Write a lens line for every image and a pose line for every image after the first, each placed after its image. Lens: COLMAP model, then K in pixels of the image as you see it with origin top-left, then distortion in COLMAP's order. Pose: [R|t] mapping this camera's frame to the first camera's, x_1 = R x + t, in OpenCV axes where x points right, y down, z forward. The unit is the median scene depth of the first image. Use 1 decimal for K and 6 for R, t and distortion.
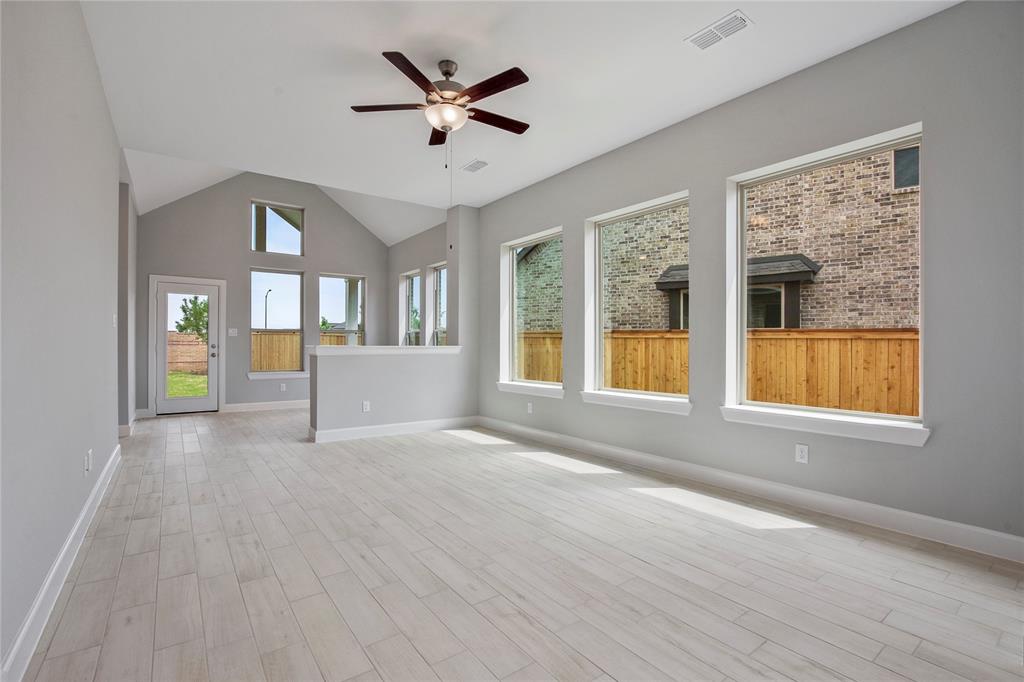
lens RADIAL K [[466.4, 0, 506.7], [0, 466.4, 346.1], [0, 0, 1]] dist [-0.029374, -0.000012]
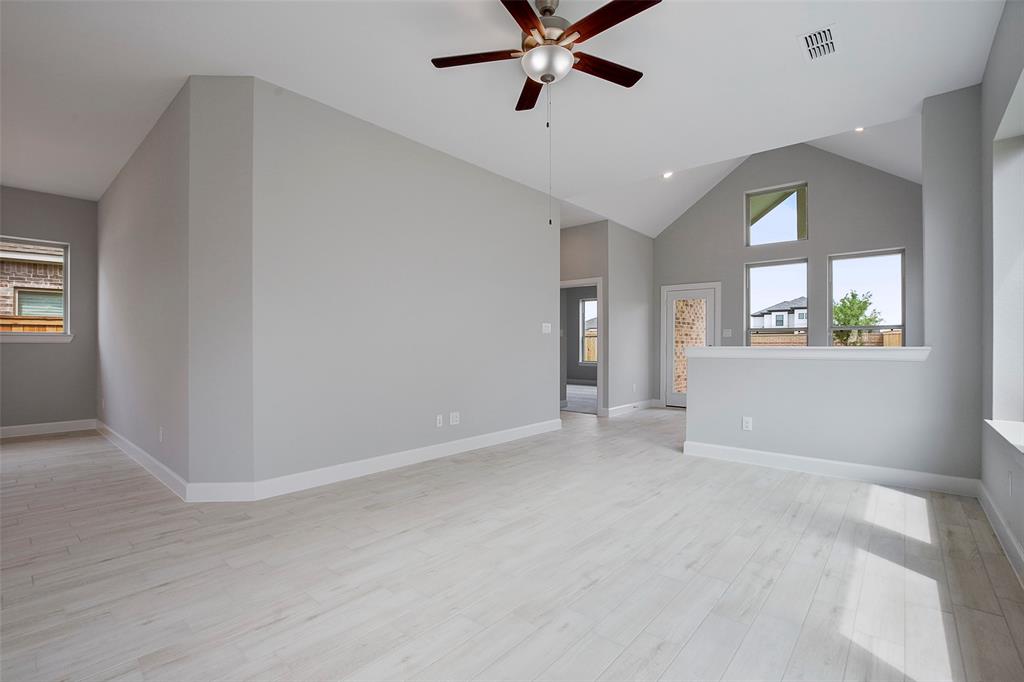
lens RADIAL K [[466.4, 0, 508.5], [0, 466.4, 345.9], [0, 0, 1]] dist [-0.029374, -0.000012]
pose [[0.221652, -0.001891, -0.975124, 0.245458], [-0.003812, 0.999989, -0.002806, 0.001607], [0.975118, 0.004339, 0.221643, 0.288443]]
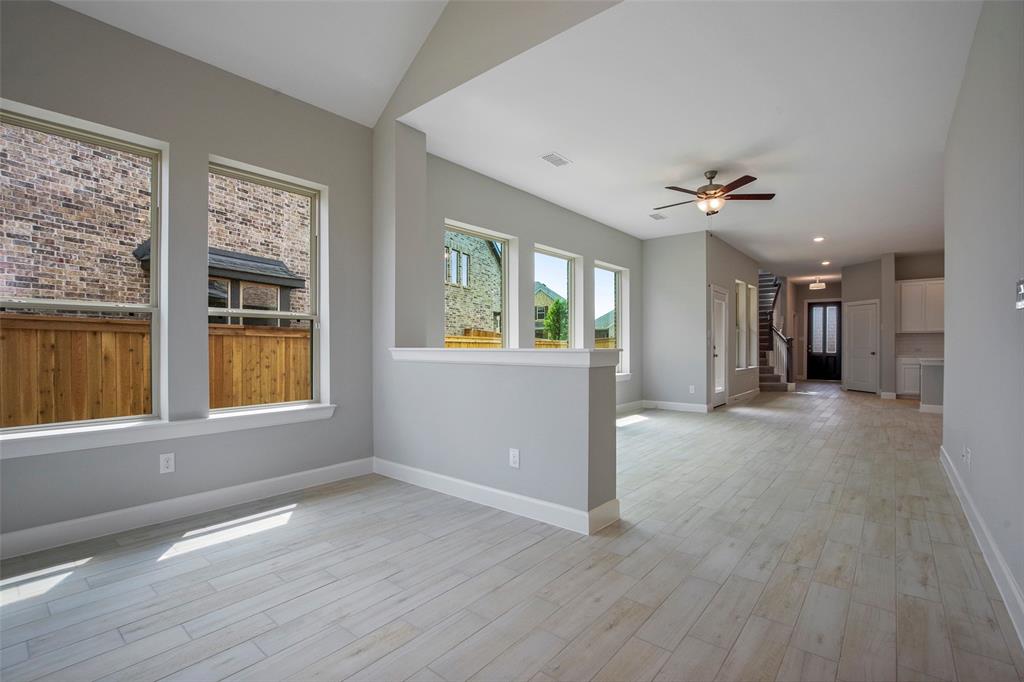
lens RADIAL K [[466.4, 0, 509.7], [0, 466.4, 344.6], [0, 0, 1]] dist [-0.029374, -0.000012]
pose [[-0.236897, 0.000522, 0.971535, -0.584562], [0.004107, 0.999991, 0.000464, -0.003253], [-0.971526, 0.004100, -0.236897, 0.789976]]
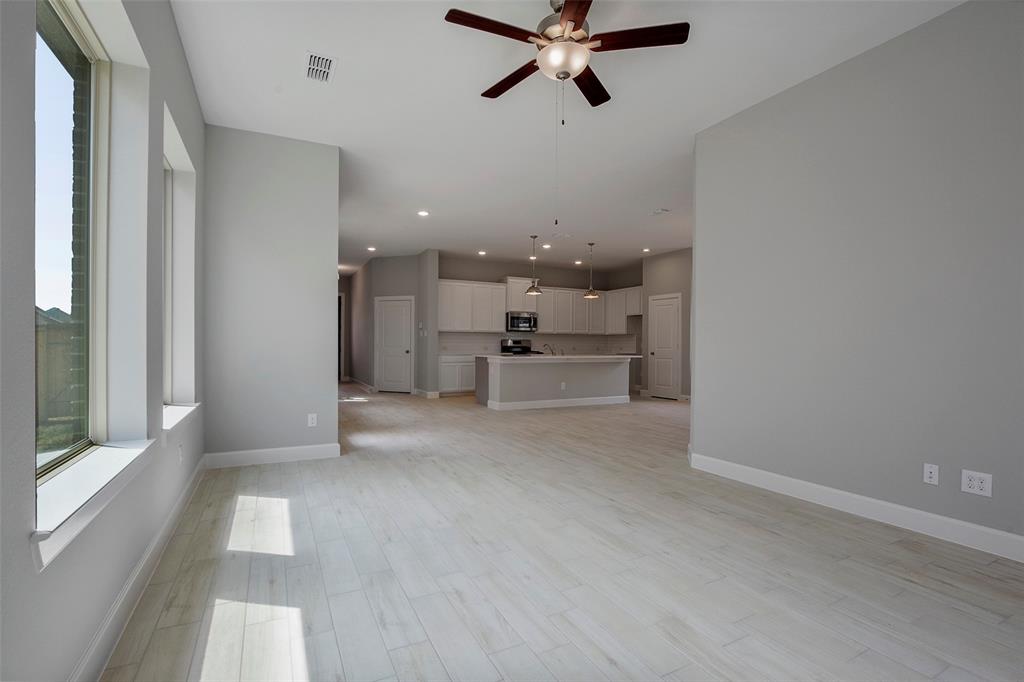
lens RADIAL K [[466.4, 0, 509.8], [0, 466.4, 342.6], [0, 0, 1]] dist [-0.029374, -0.000012]
pose [[-0.987681, -0.008626, 0.156242, -0.064674], [-0.008493, 0.999963, 0.001518, -0.002208], [-0.156249, 0.000172, -0.987718, 0.695374]]
